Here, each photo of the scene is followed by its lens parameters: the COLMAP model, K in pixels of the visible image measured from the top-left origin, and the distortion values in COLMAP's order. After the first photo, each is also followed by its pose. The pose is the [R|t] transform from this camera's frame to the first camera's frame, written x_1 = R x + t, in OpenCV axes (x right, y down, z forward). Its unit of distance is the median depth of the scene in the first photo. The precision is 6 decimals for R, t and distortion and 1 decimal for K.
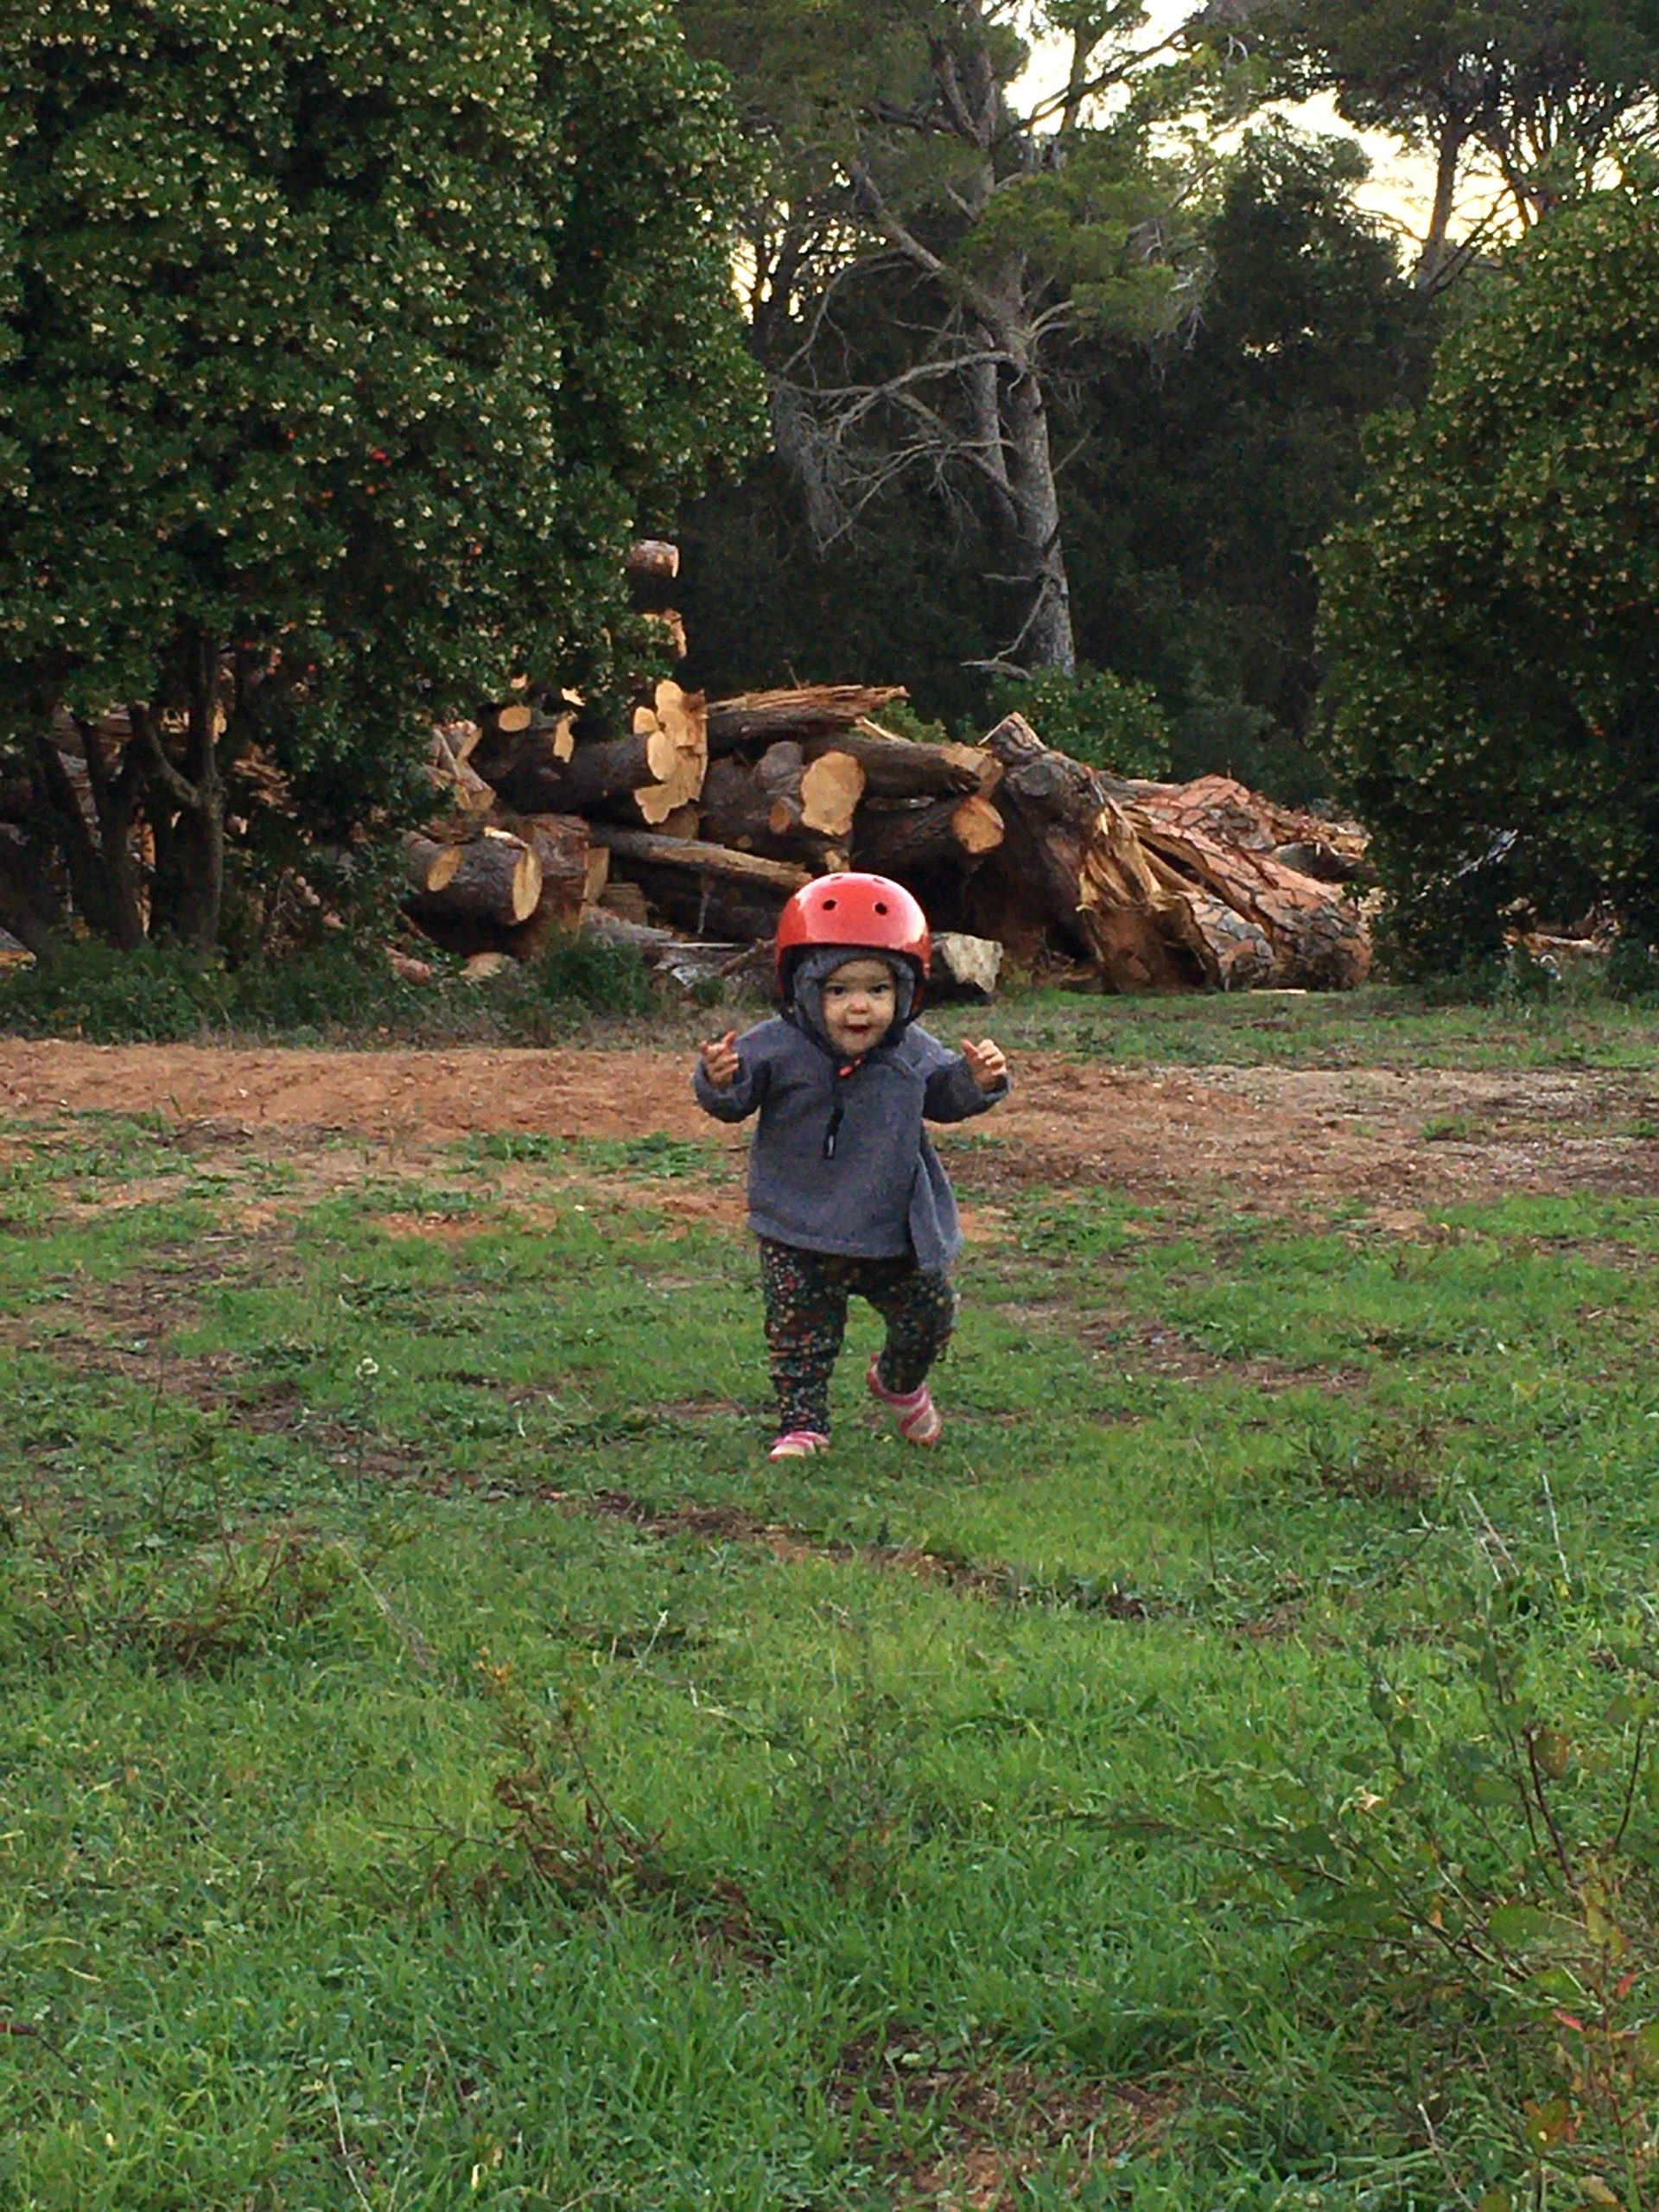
lens RADIAL K [[4897.1, 0, 829.7], [0, 4897.1, 1106.5], [0, 0, 1]] dist [-0.044614, 0.000000]
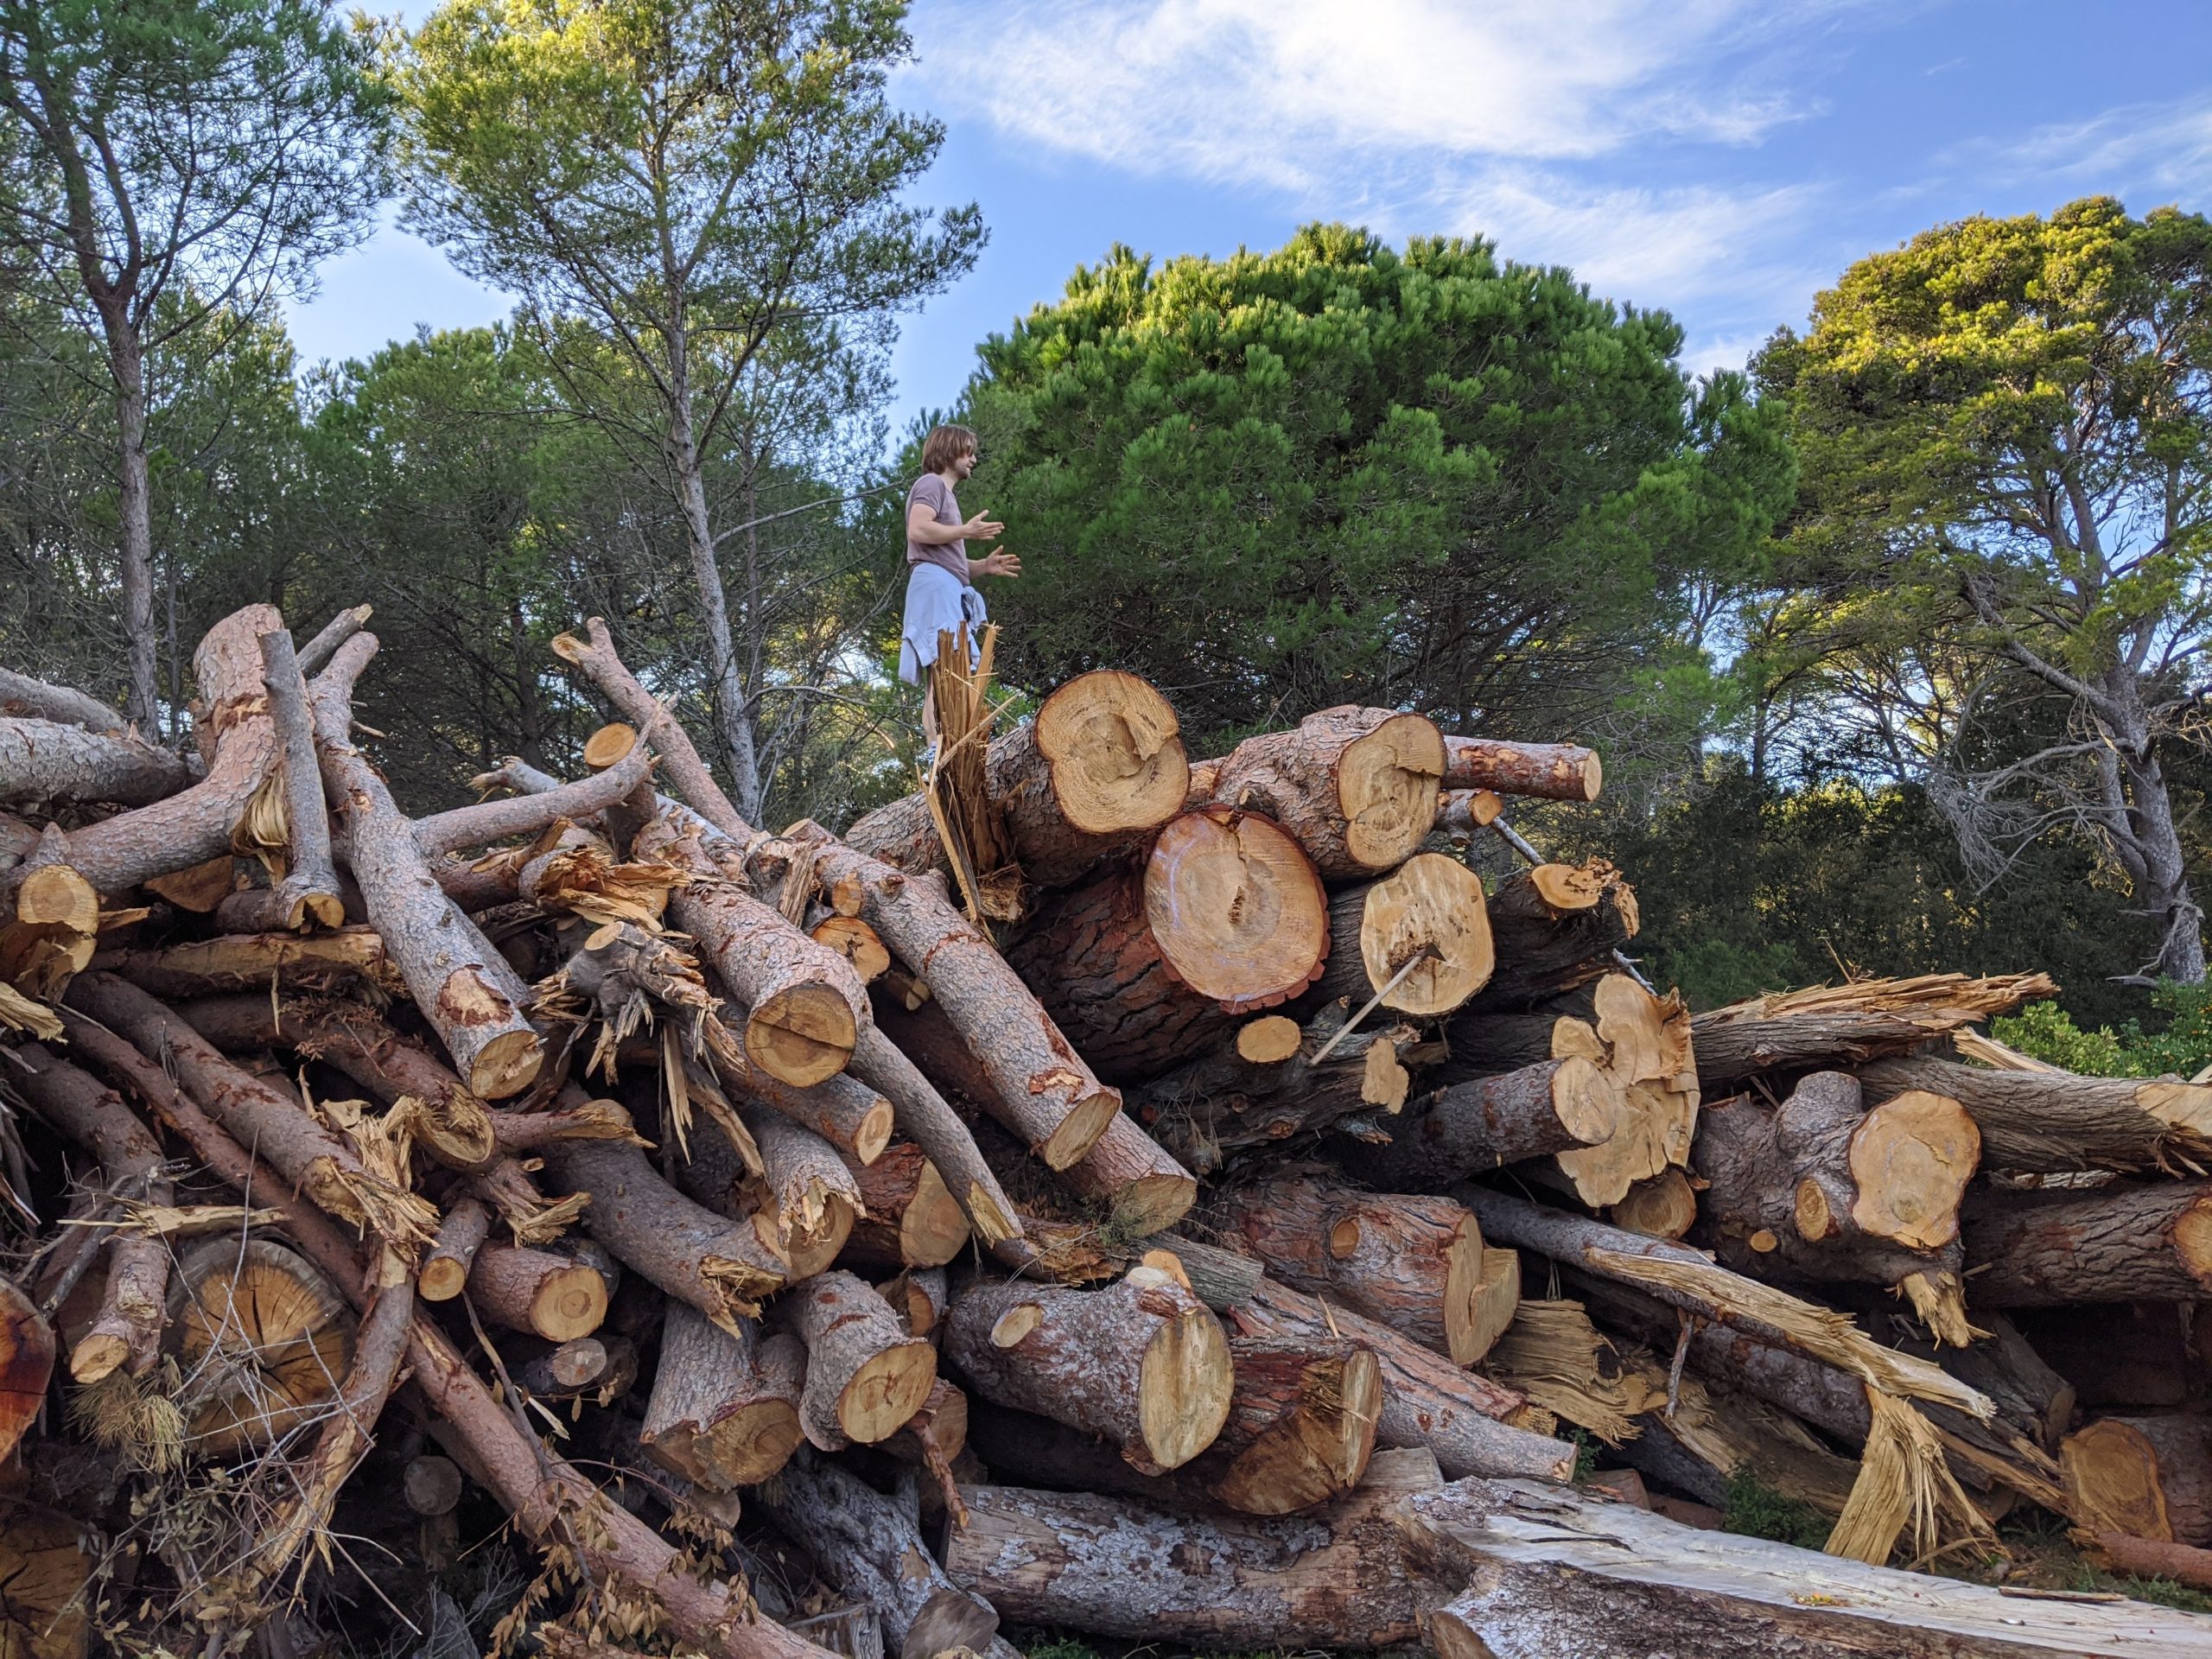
lens RADIAL K [[1710.1, 0, 1097.7], [0, 1710.1, 840.3], [0, 0, 1]] dist [0.012186, -0.004802]
pose [[0.880485, -0.062285, -0.469964, 0.012763], [-0.025587, 0.983643, -0.178300, -0.063220], [0.473383, 0.169015, 0.864490, 0.777449]]
